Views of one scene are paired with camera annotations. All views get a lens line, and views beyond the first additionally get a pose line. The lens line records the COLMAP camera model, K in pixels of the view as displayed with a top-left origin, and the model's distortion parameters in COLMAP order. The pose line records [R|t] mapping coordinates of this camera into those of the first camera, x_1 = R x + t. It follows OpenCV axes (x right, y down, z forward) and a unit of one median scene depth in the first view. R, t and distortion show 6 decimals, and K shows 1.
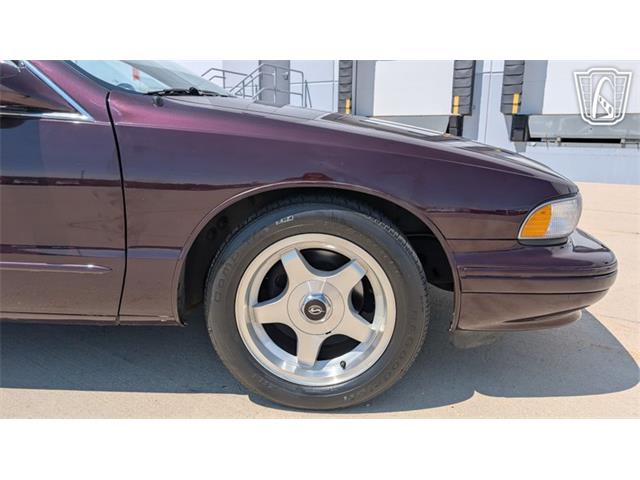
lens RADIAL K [[465.6, 0, 327.6], [0, 465.6, 227.0], [0, 0, 1]] dist [0.017240, -0.018423]
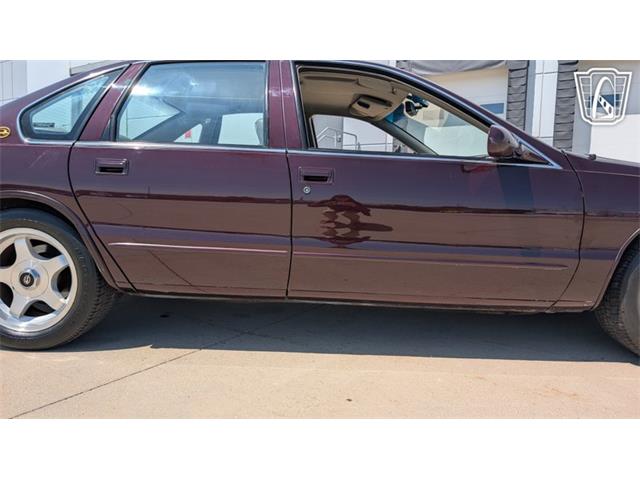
lens RADIAL K [[465.6, 0, 324.6], [0, 465.6, 227.4], [0, 0, 1]] dist [0.017240, -0.018423]
pose [[0.999766, 0.005827, 0.020854, -1.190516], [-0.003208, 0.992341, -0.123491, 0.142256], [-0.021414, 0.123395, 0.992127, -0.446699]]
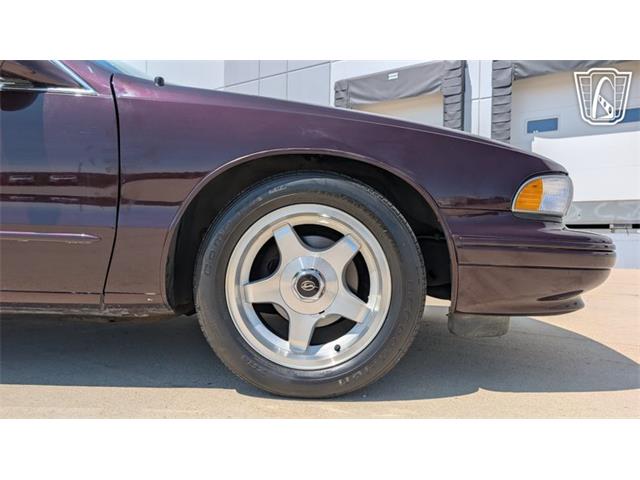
lens RADIAL K [[465.6, 0, 325.5], [0, 465.6, 242.1], [0, 0, 1]] dist [0.017240, -0.018423]
pose [[0.999989, -0.001853, 0.004390, 0.005076], [0.002672, 0.980848, -0.194755, 0.271519], [-0.003945, 0.194765, 0.980842, 0.033992]]
